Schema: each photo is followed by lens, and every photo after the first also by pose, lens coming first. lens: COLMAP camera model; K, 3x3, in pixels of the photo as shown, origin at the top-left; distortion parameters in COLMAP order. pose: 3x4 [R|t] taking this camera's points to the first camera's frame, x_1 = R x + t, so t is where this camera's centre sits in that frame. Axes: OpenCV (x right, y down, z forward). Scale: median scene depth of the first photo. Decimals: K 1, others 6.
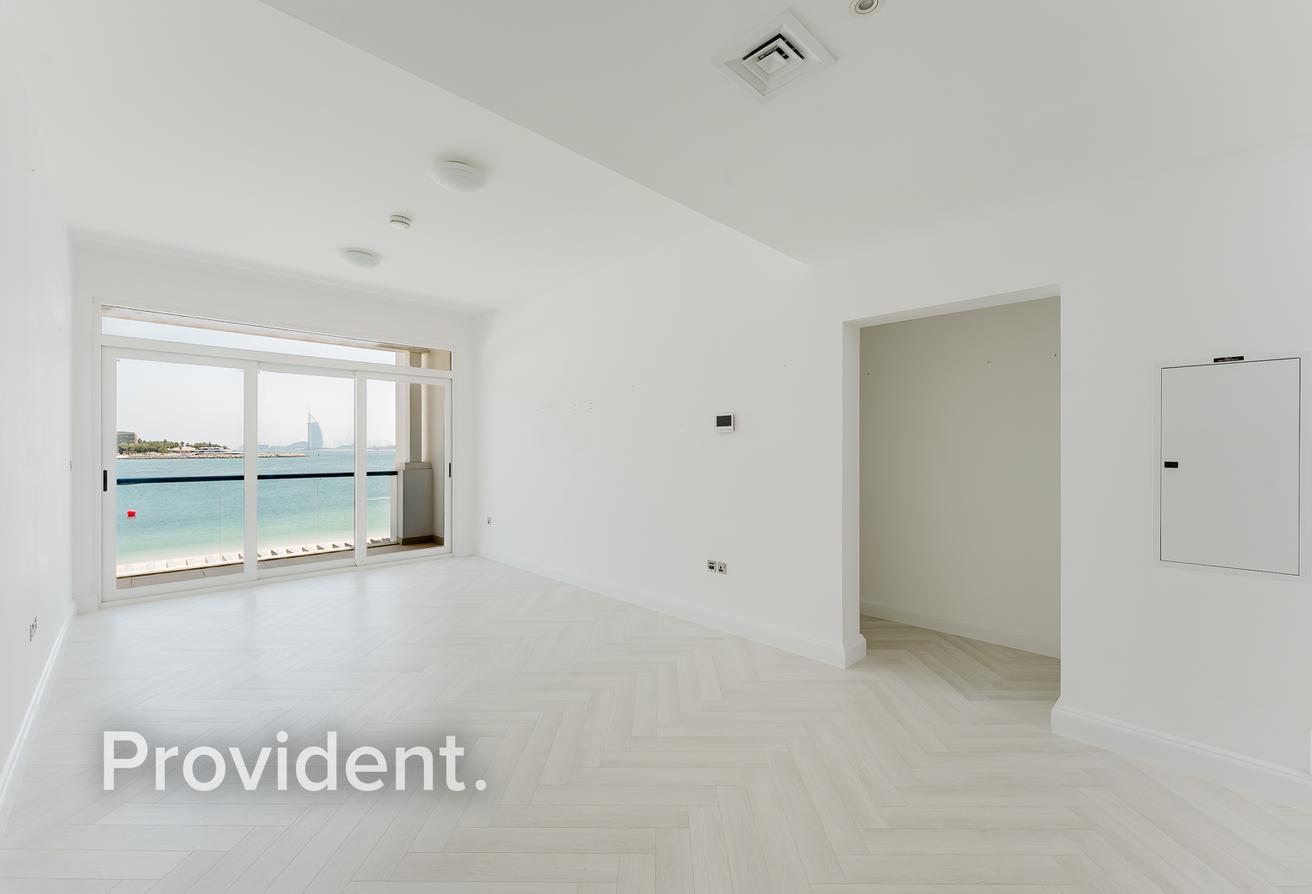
lens RADIAL K [[529.4, 0, 656.5], [0, 529.4, 445.9], [0, 0, 1]] dist [-0.003033, -0.000036]
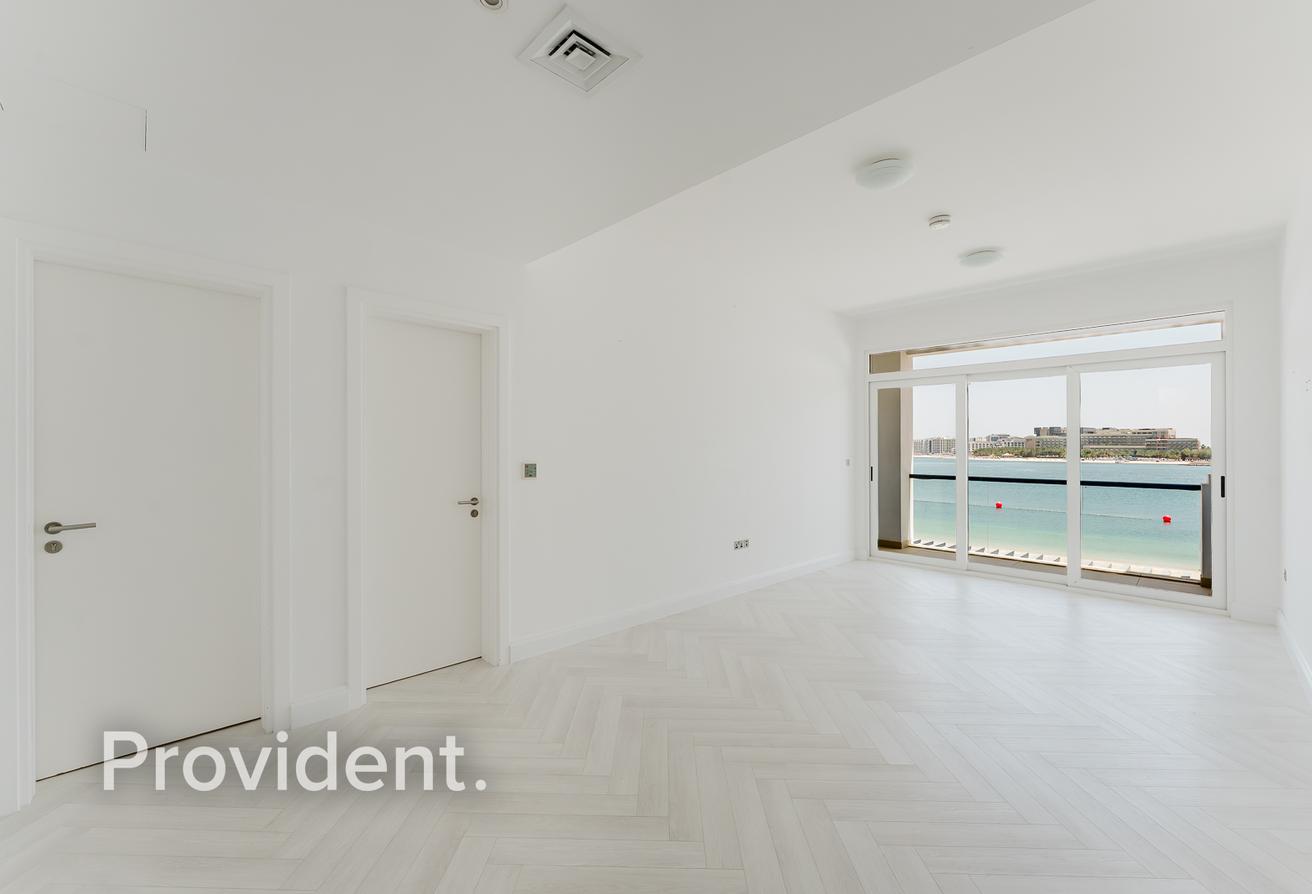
lens RADIAL K [[529.4, 0, 651.4], [0, 529.4, 447.3], [0, 0, 1]] dist [-0.003033, -0.000036]
pose [[-0.018417, -0.006106, -0.999812, 0.191718], [-0.003390, 0.999976, -0.006044, 0.001604], [0.999825, 0.003279, -0.018438, 0.183476]]
